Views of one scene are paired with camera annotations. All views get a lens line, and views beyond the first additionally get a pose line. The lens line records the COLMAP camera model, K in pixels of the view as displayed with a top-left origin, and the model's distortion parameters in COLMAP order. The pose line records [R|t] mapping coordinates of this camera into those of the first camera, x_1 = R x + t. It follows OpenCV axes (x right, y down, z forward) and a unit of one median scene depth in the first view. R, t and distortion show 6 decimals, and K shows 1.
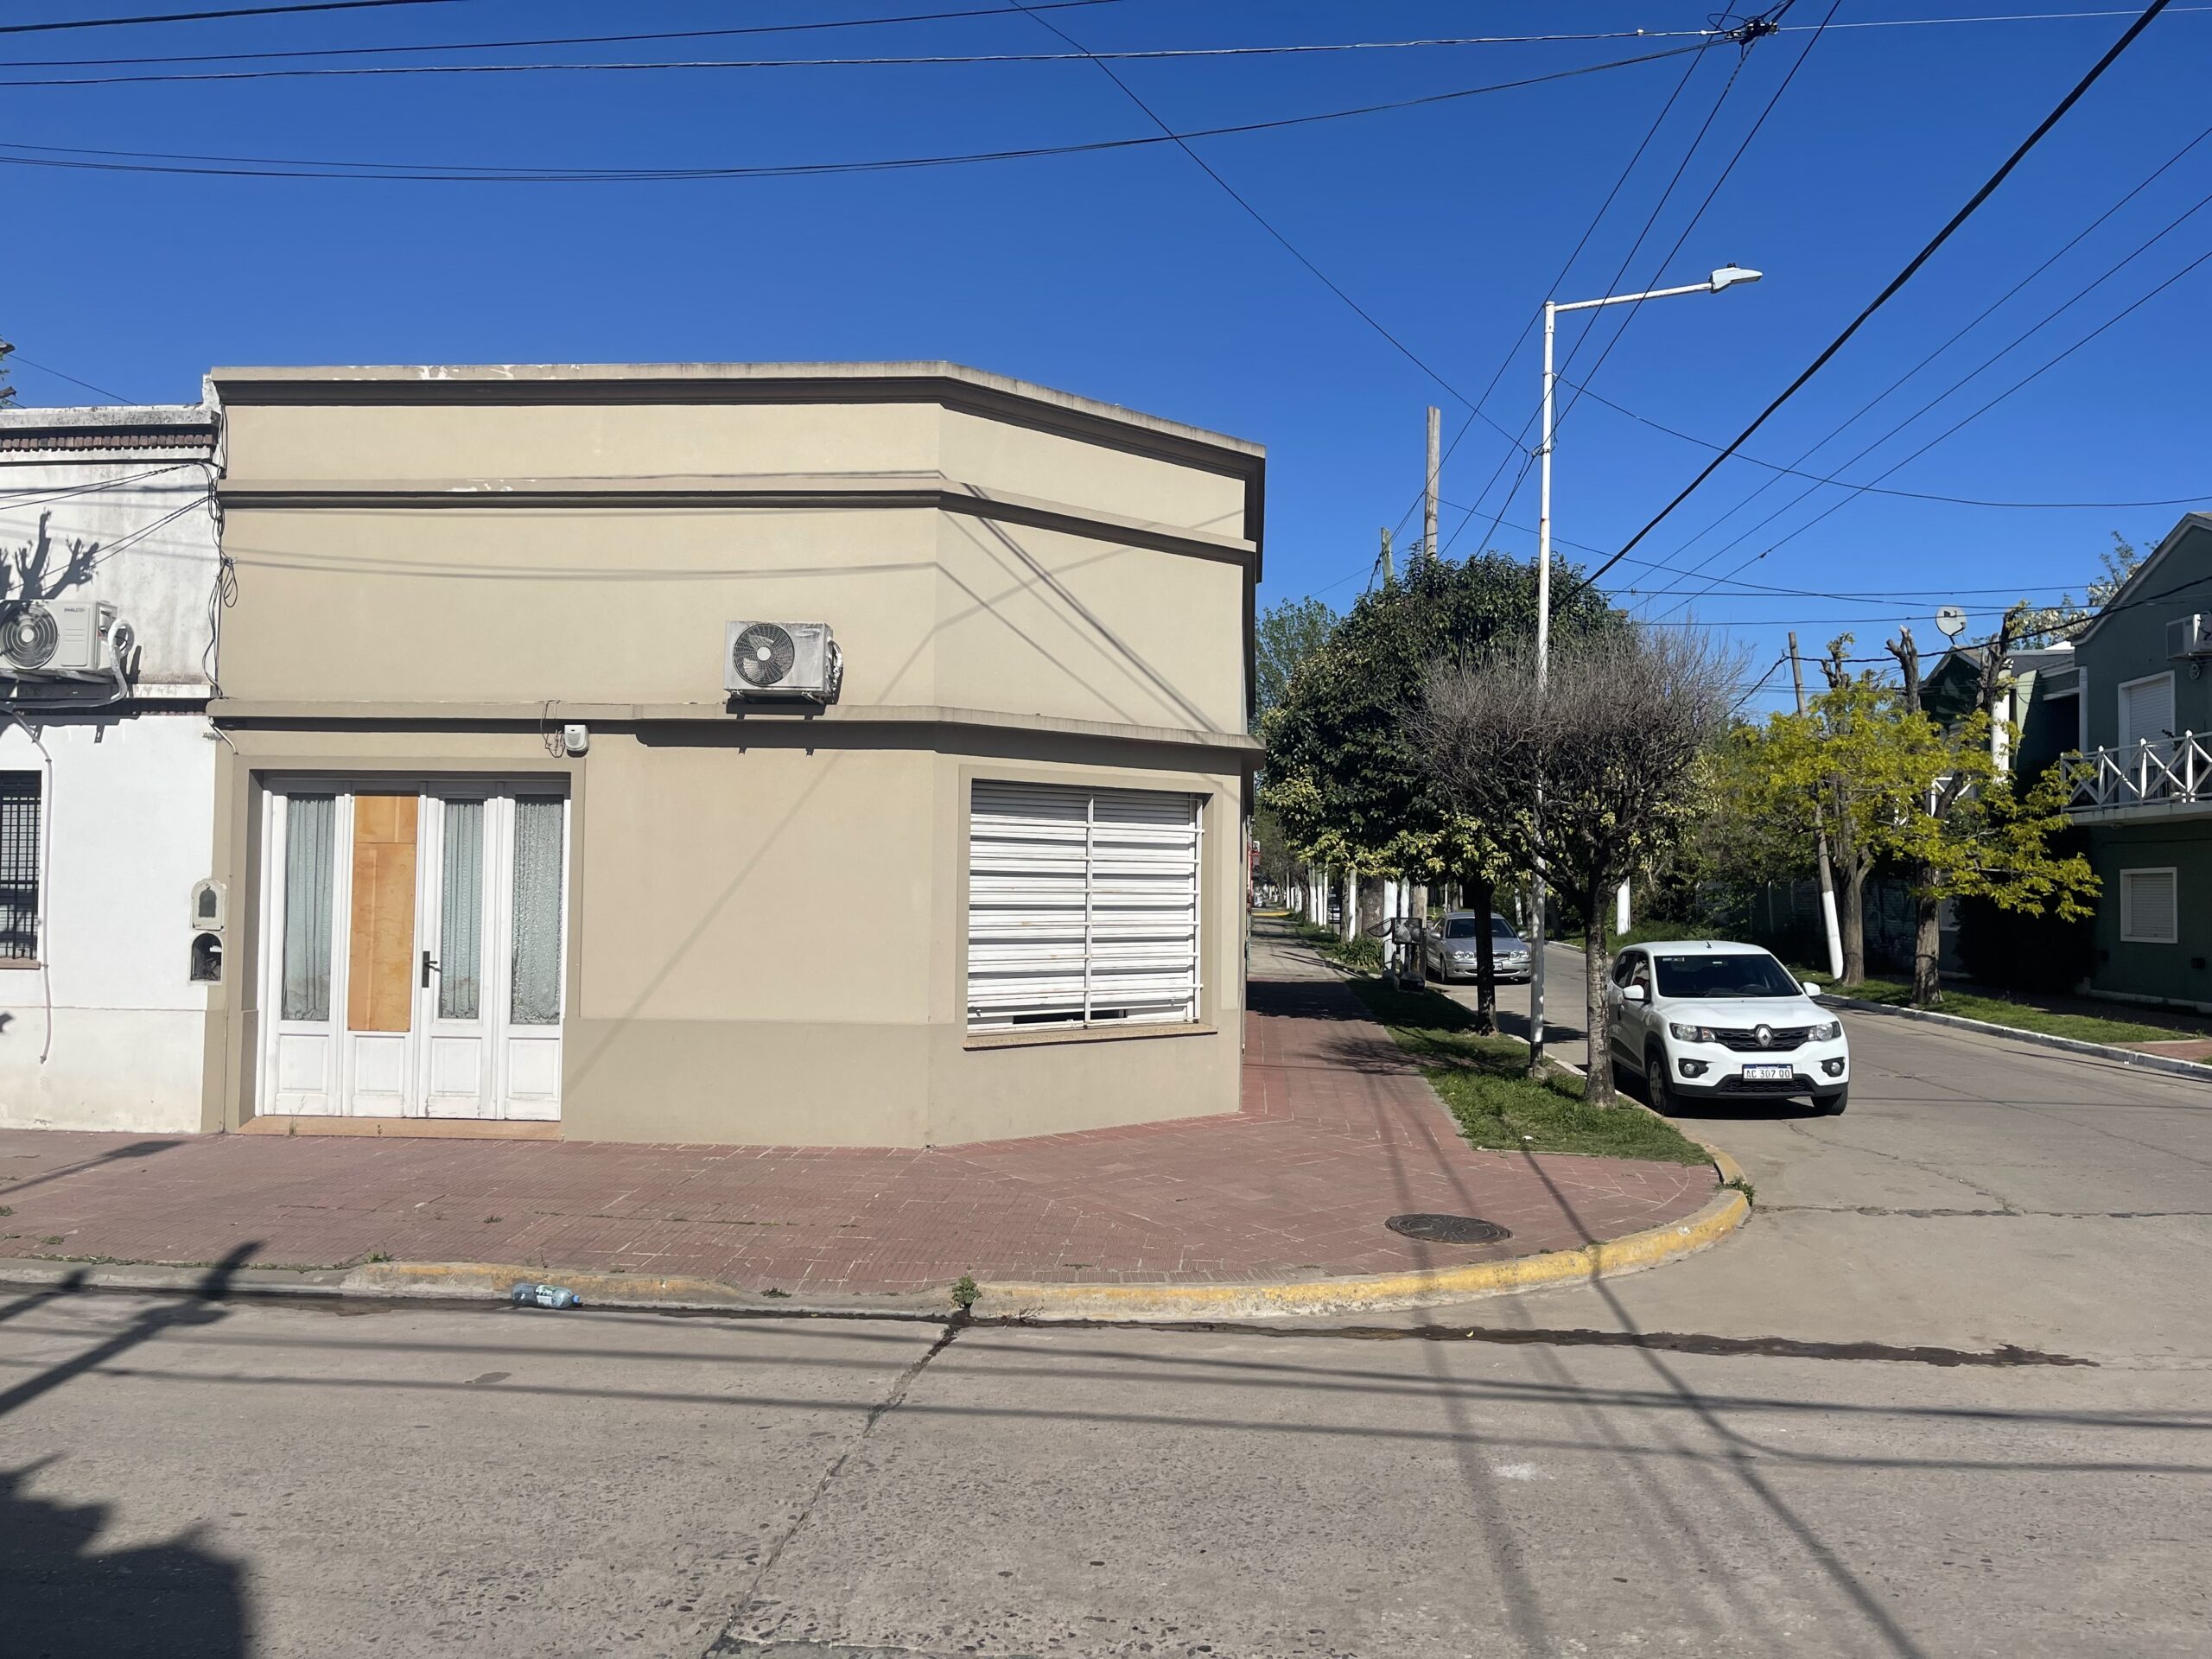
lens RADIAL K [[1632.1, 0, 1102.3], [0, 1632.1, 826.8], [0, 0, 1]] dist [0.056266, -0.000878]
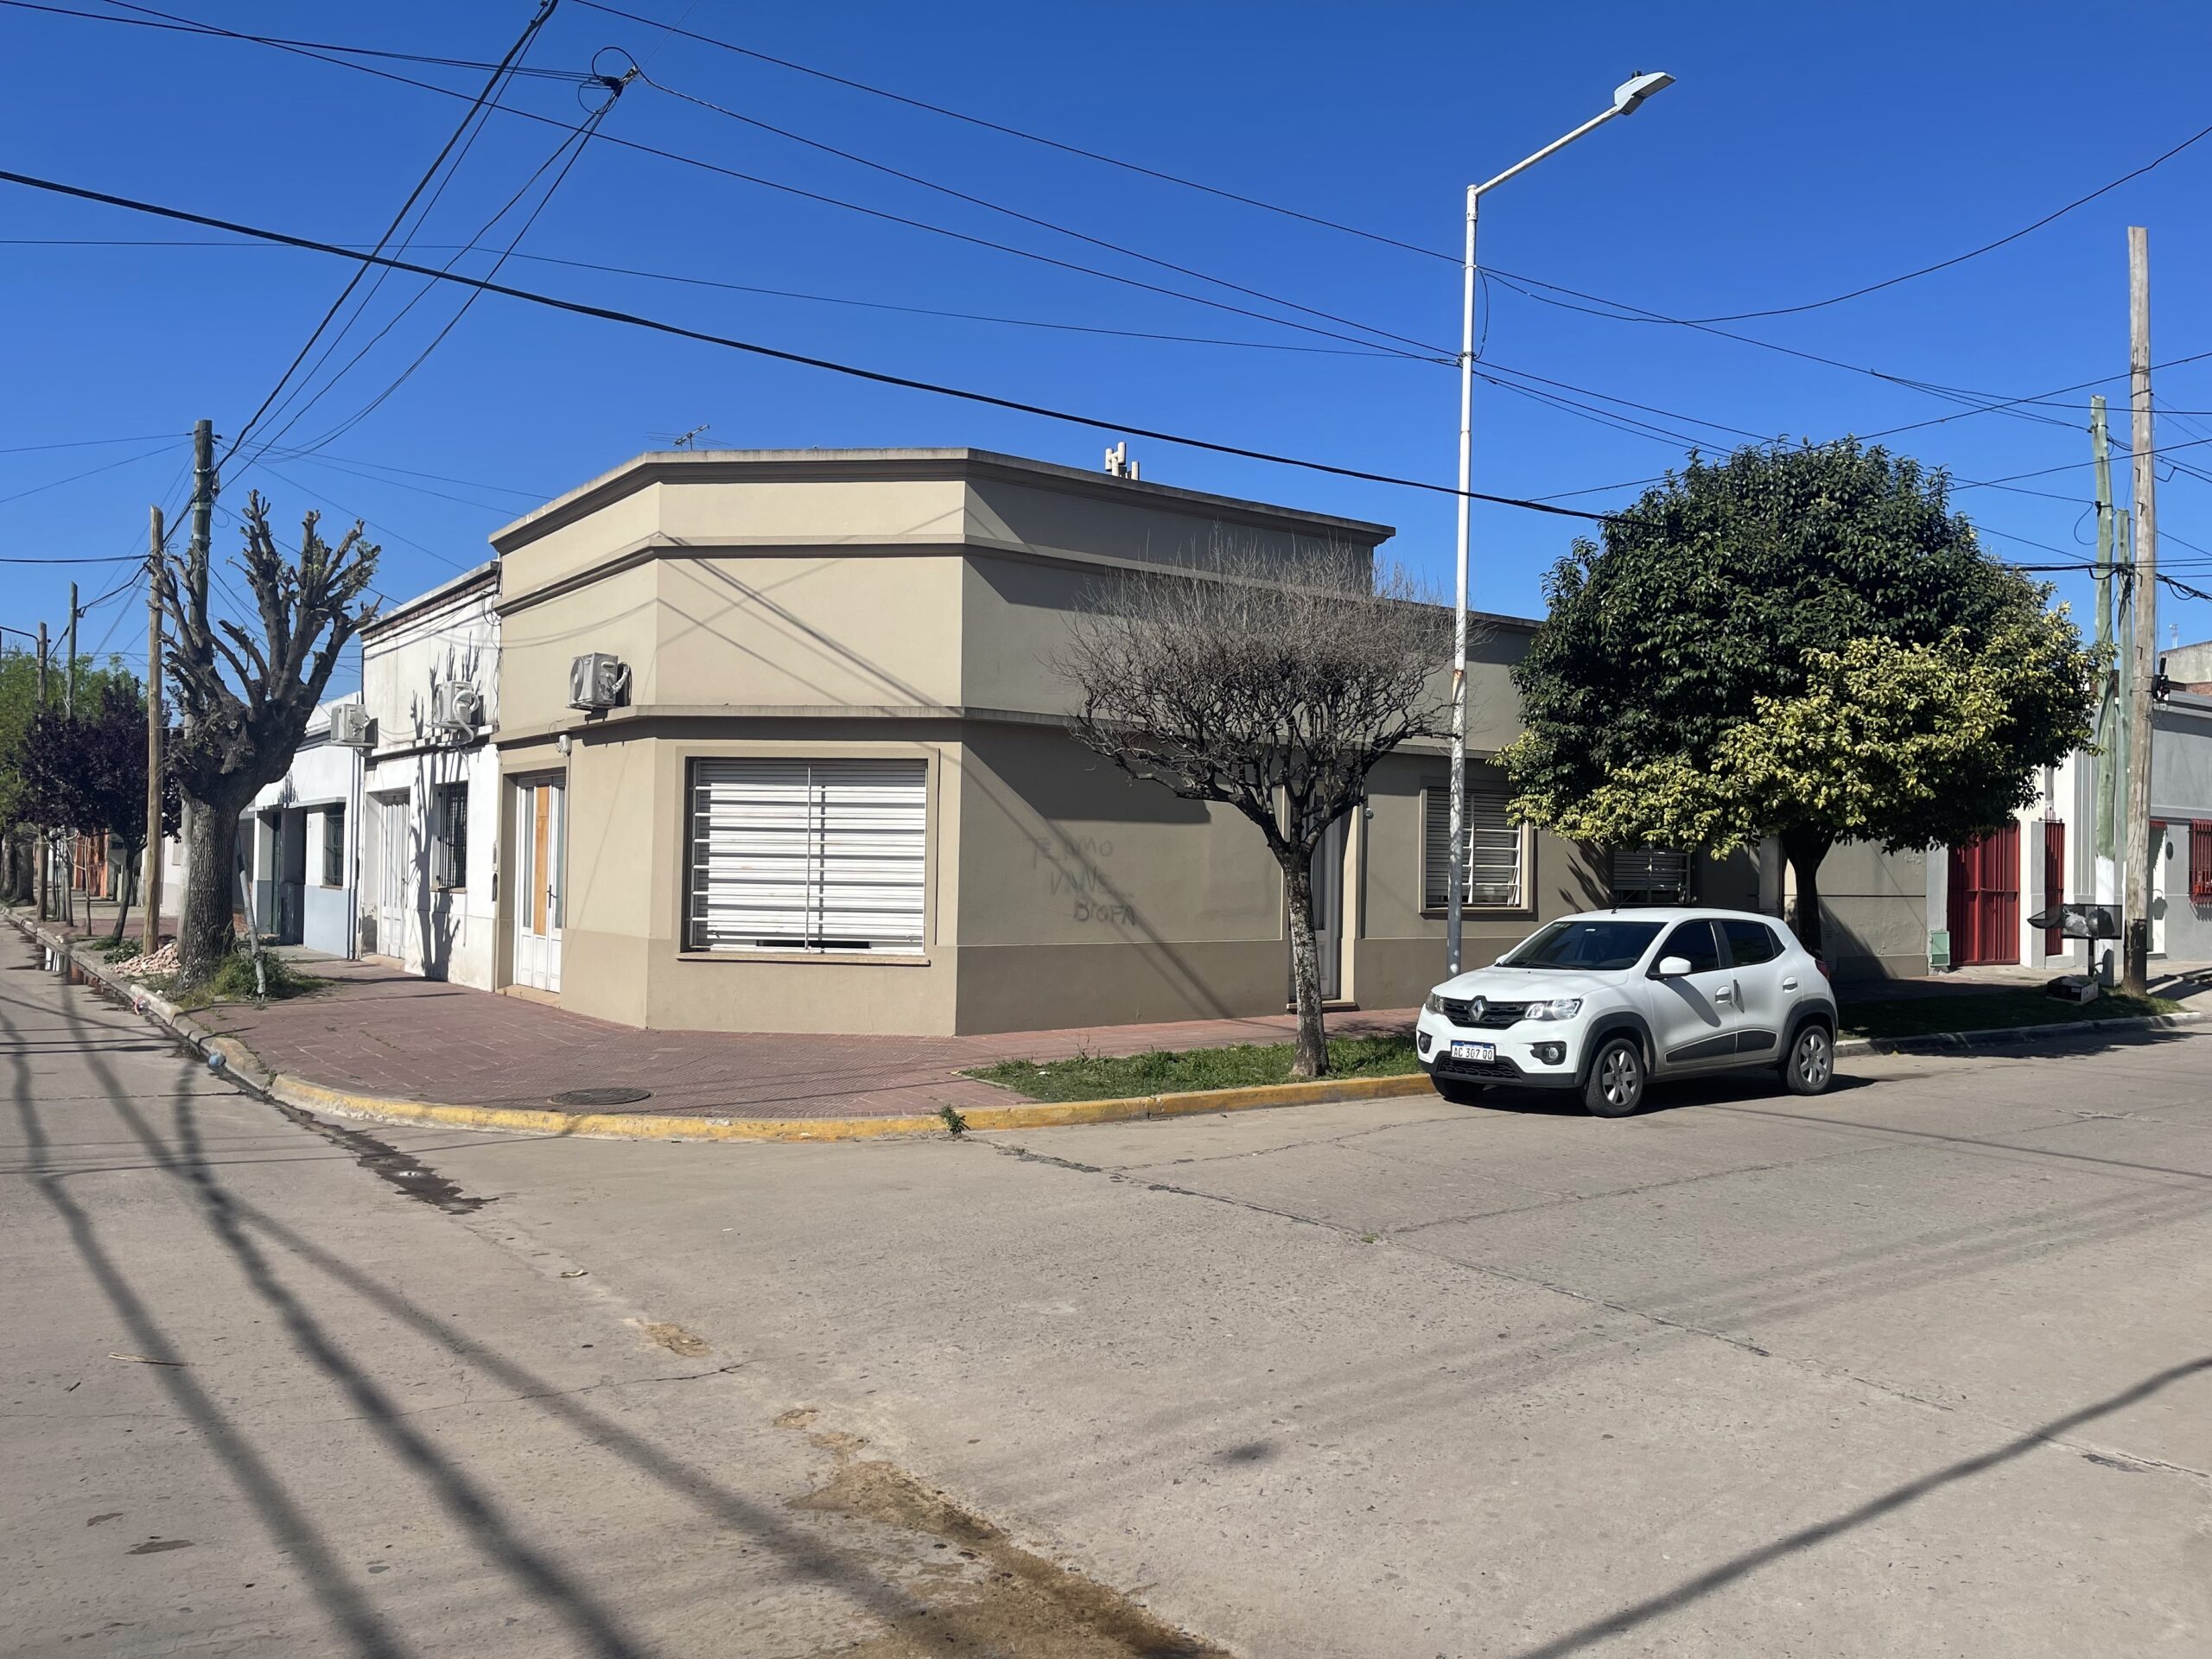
lens RADIAL K [[1632.1, 0, 1102.6], [0, 1632.1, 836.2], [0, 0, 1]] dist [0.056266, -0.000878]
pose [[0.664189, -0.014798, -0.747418, 1.065613], [0.017870, 0.999833, -0.003915, 0.043099], [0.747351, -0.010756, 0.664342, 0.341135]]
